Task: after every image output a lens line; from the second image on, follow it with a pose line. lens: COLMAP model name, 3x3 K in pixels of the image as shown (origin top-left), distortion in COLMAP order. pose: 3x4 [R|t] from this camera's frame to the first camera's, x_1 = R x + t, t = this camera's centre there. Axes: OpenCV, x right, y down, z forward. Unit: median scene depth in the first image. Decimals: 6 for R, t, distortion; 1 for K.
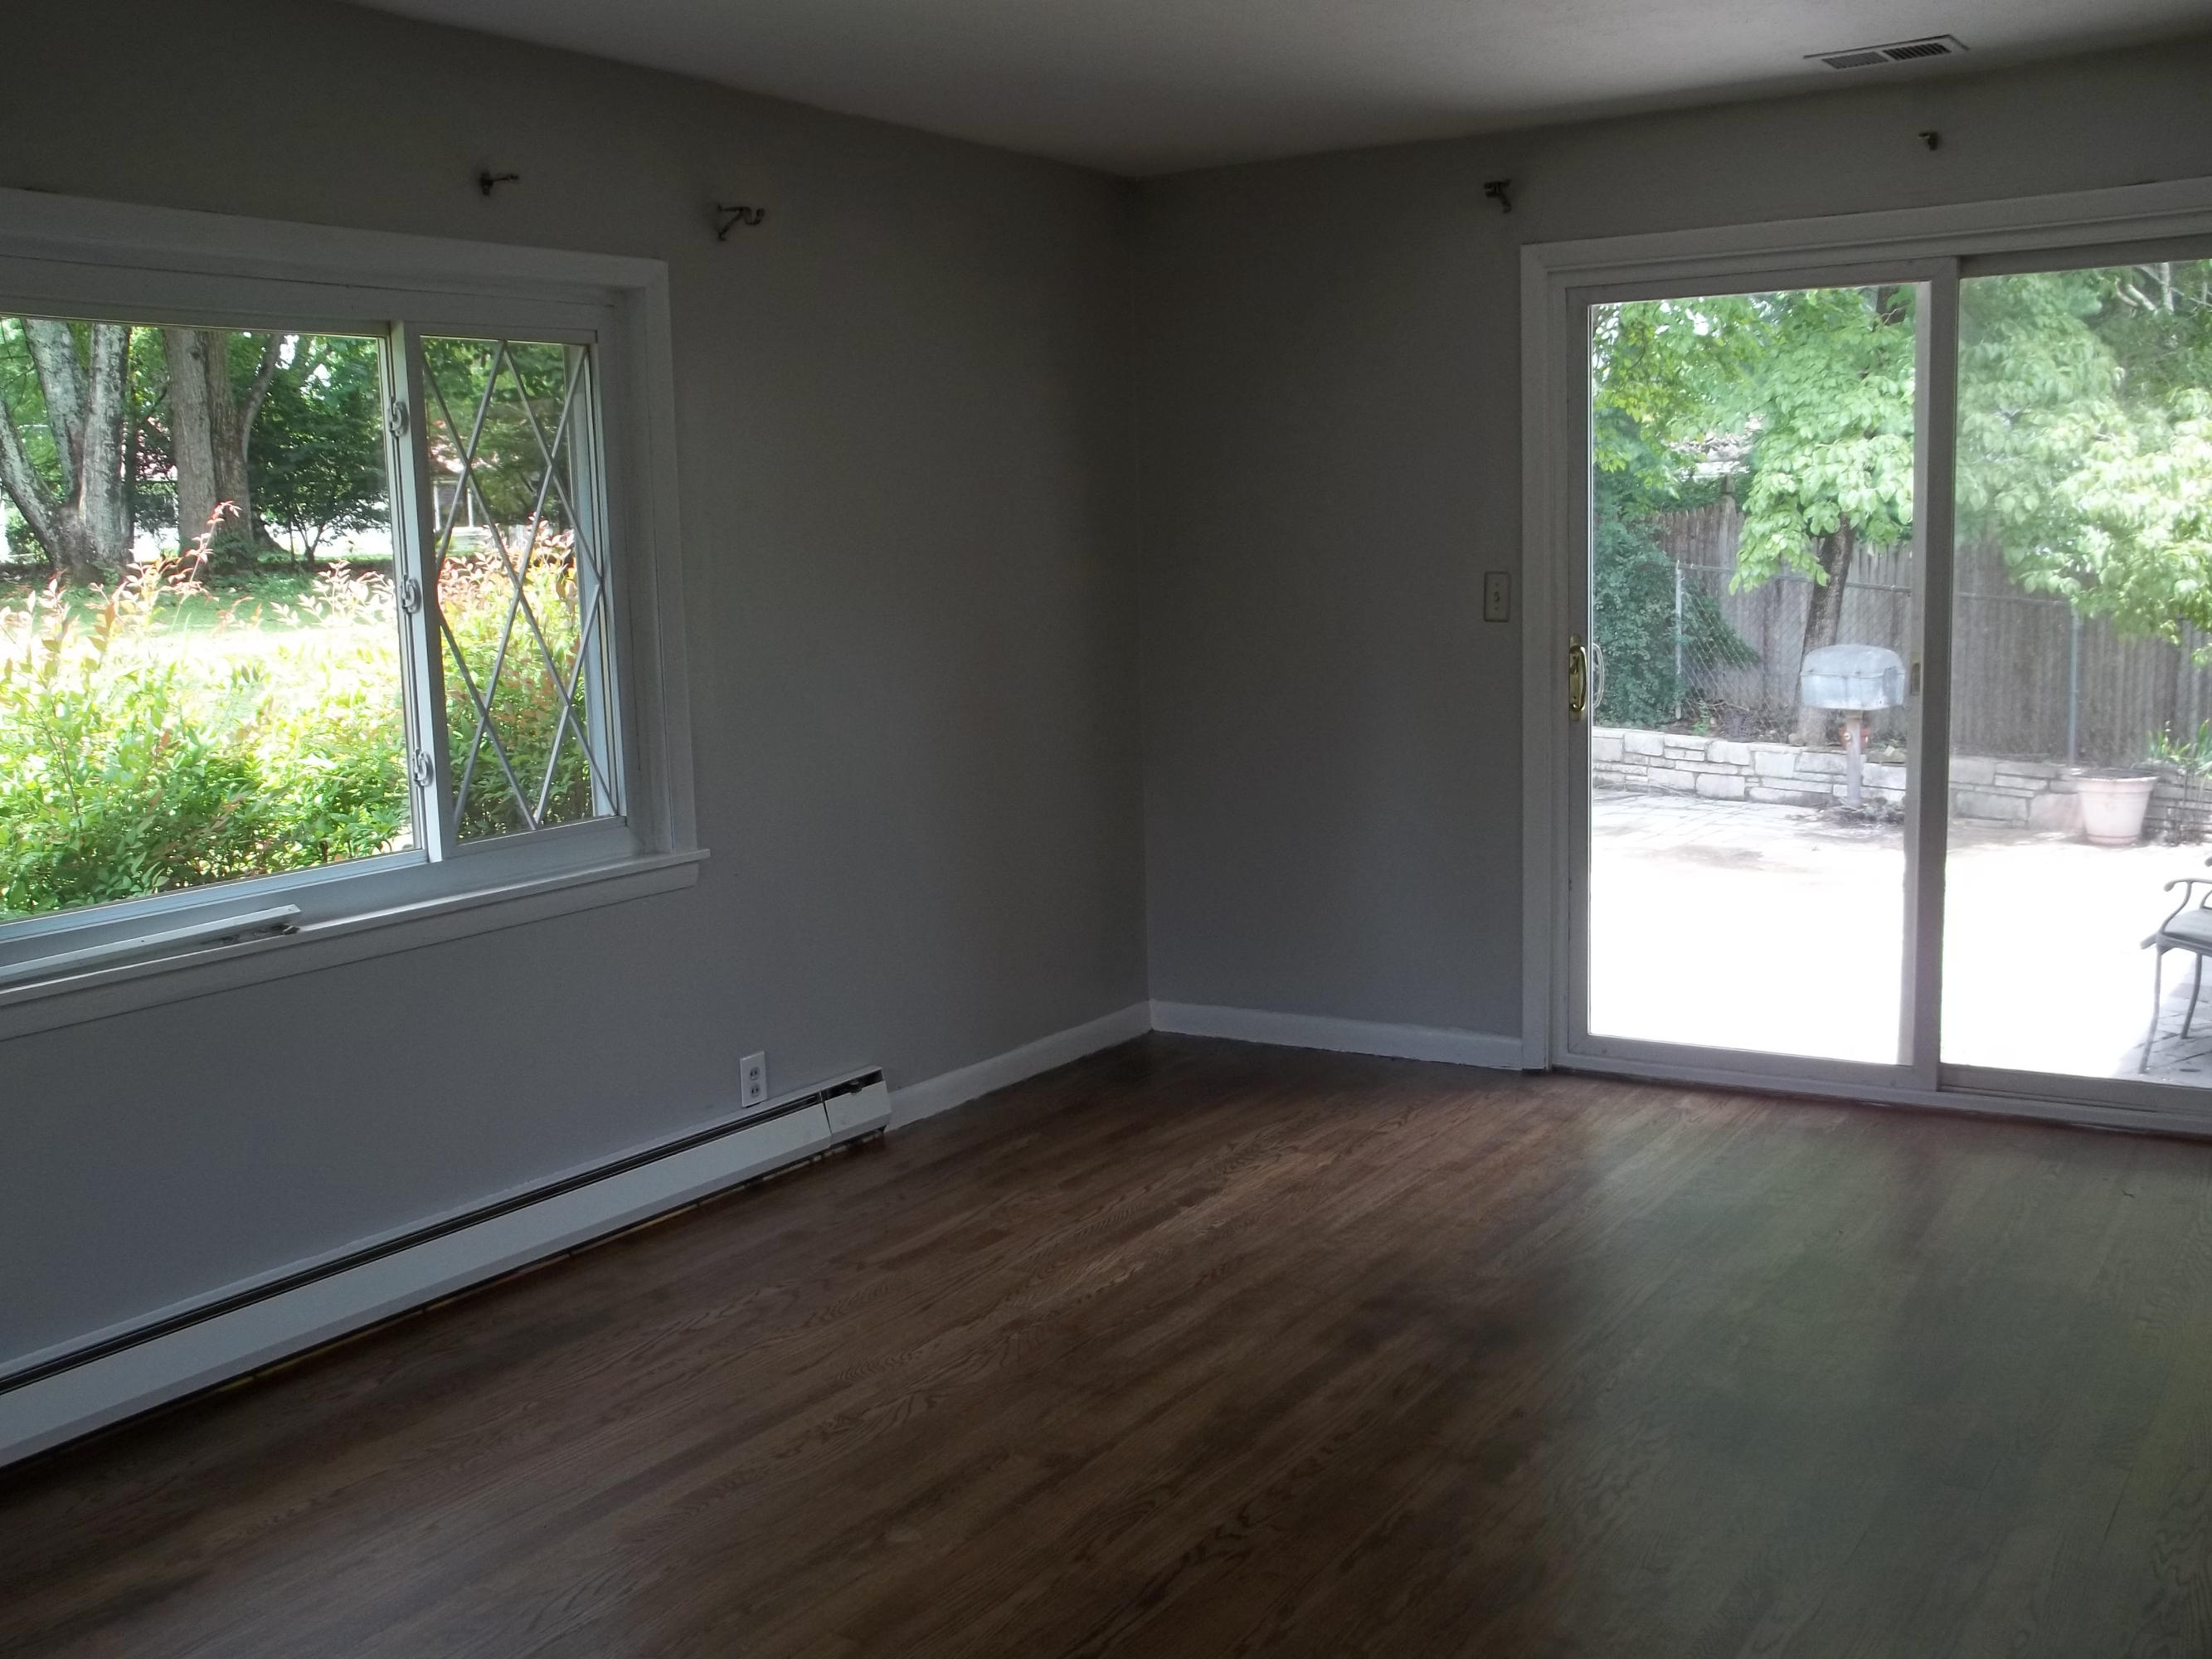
lens RADIAL K [[2180.0, 0, 1106.0], [0, 2180.0, 829.5], [0, 0, 1]] dist [-0.094227, 0.161318]
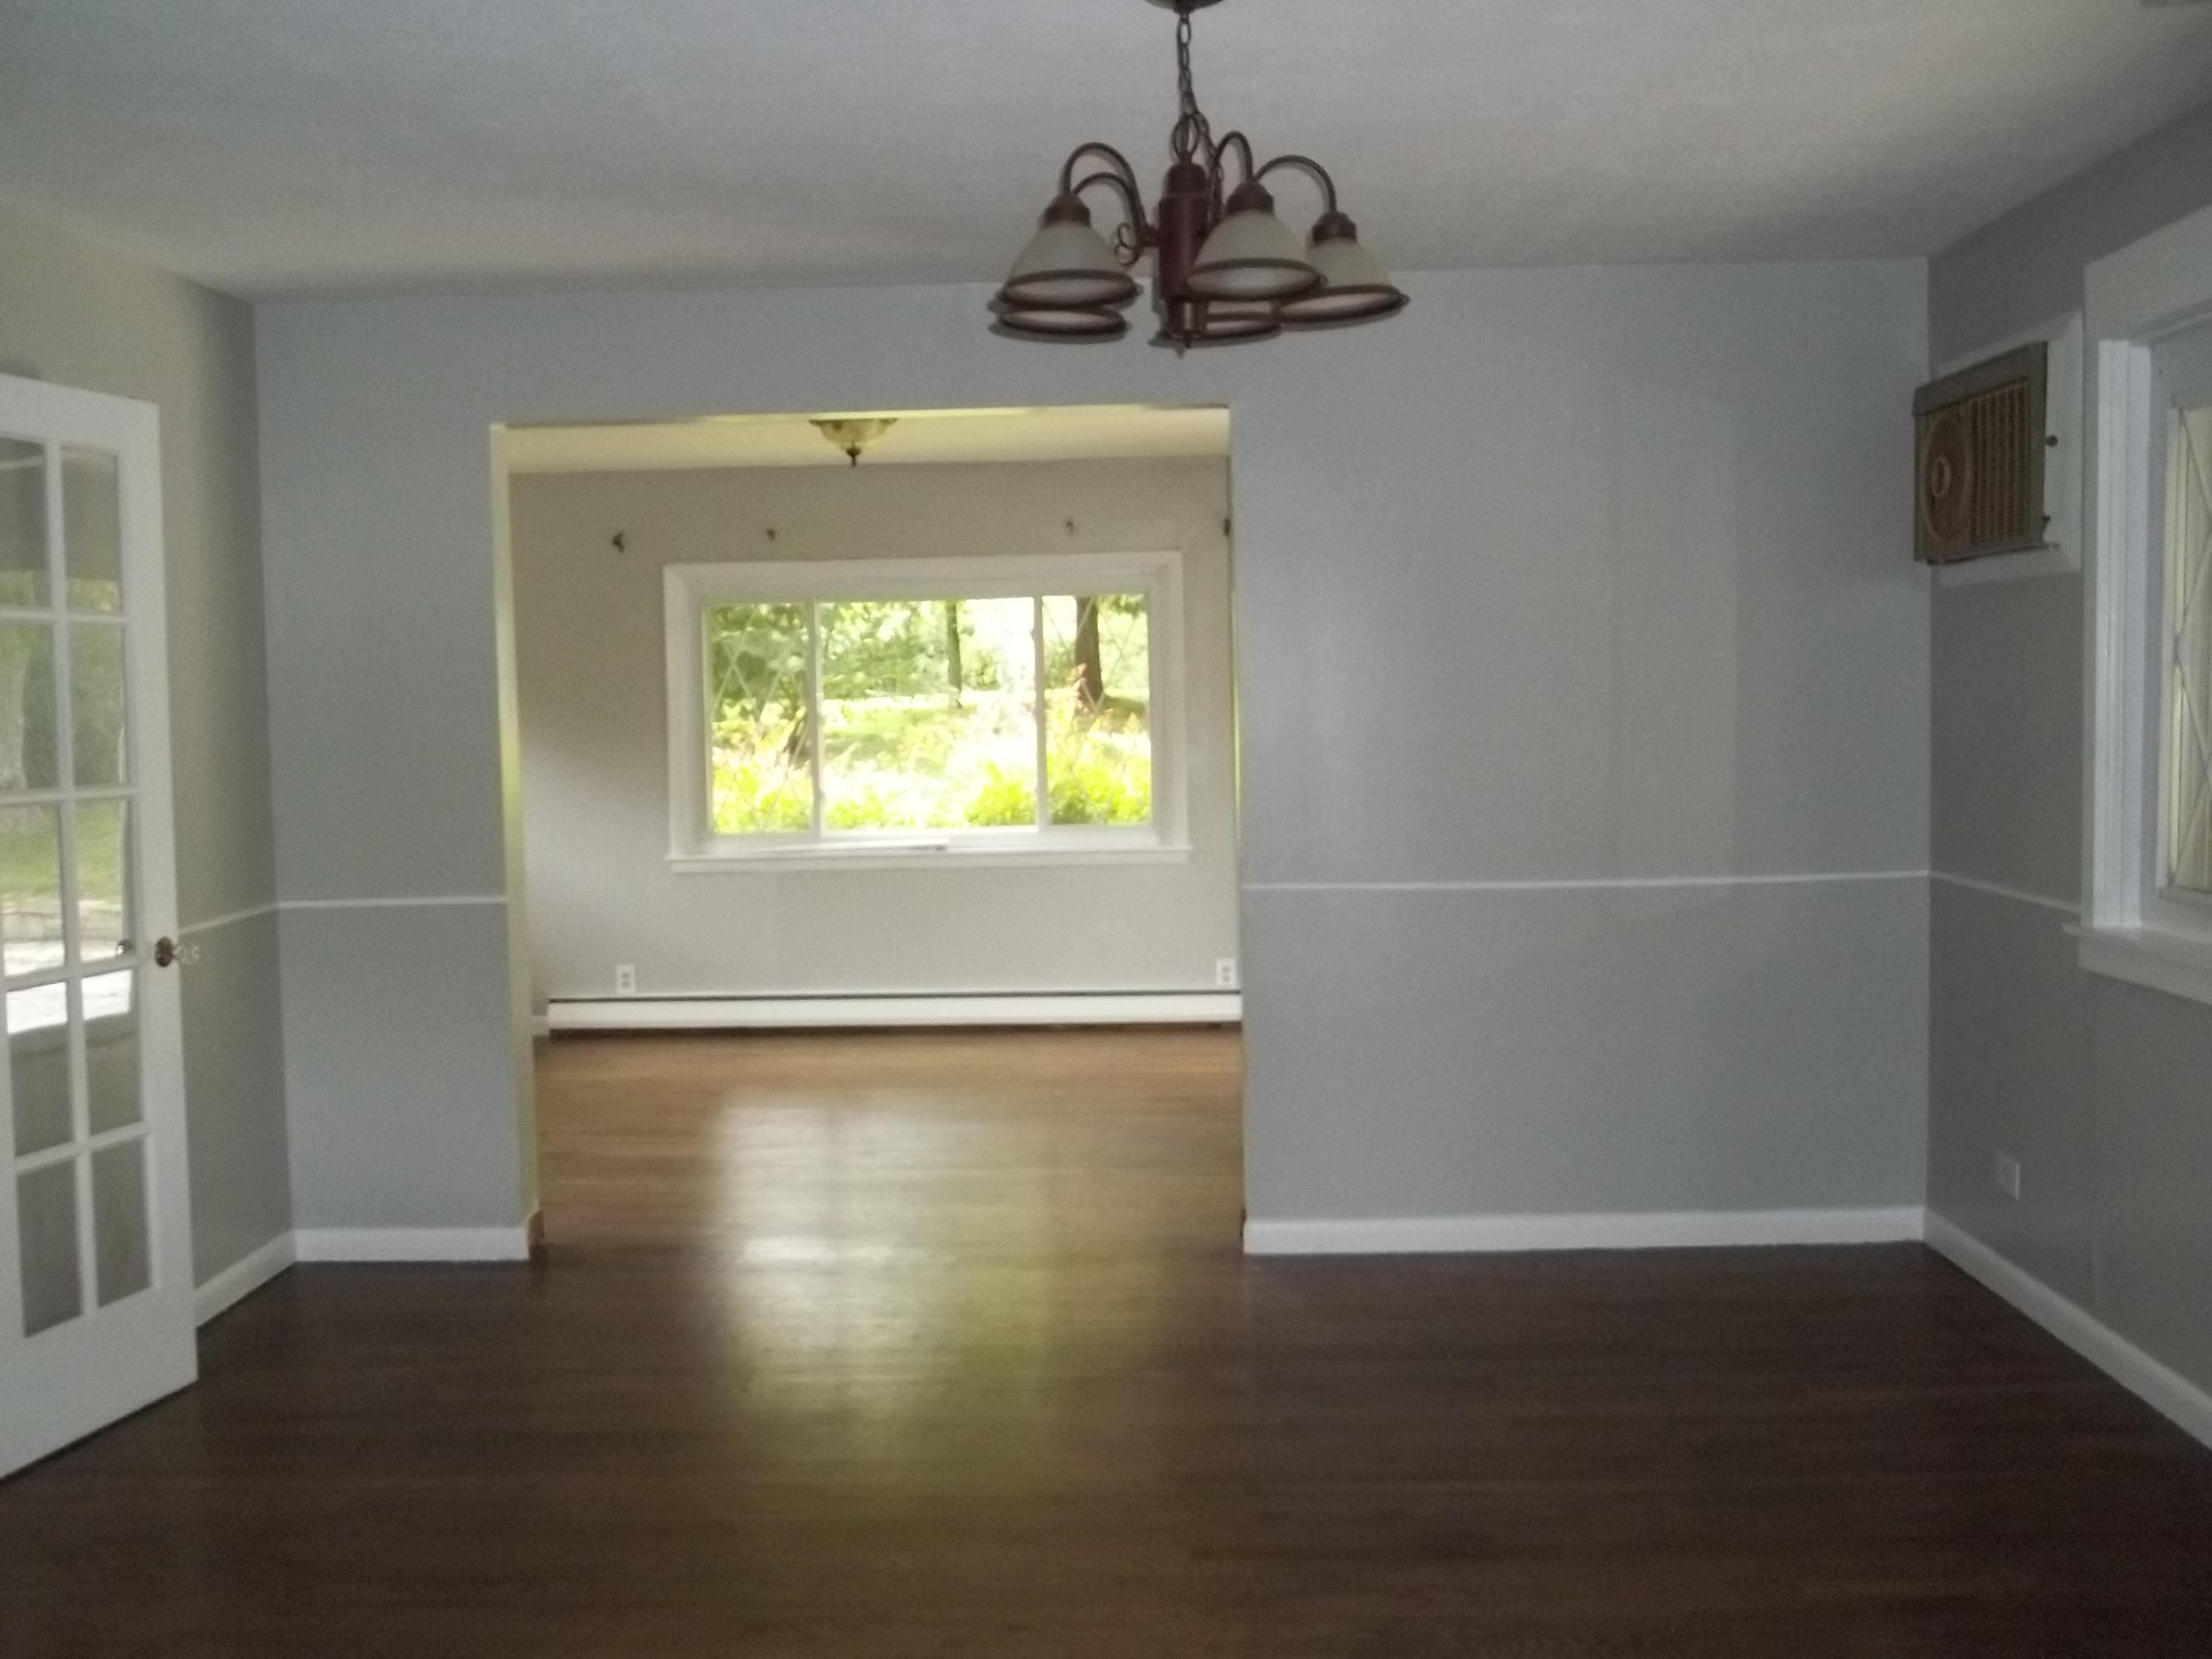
lens RADIAL K [[2180.0, 0, 1106.0], [0, 2180.0, 829.5], [0, 0, 1]] dist [-0.094227, 0.161318]
pose [[0.521670, 0.064890, -0.850676, 1.634863], [-0.112587, 0.993619, 0.006751, -0.011378], [0.845686, 0.092253, 0.525647, -0.113411]]
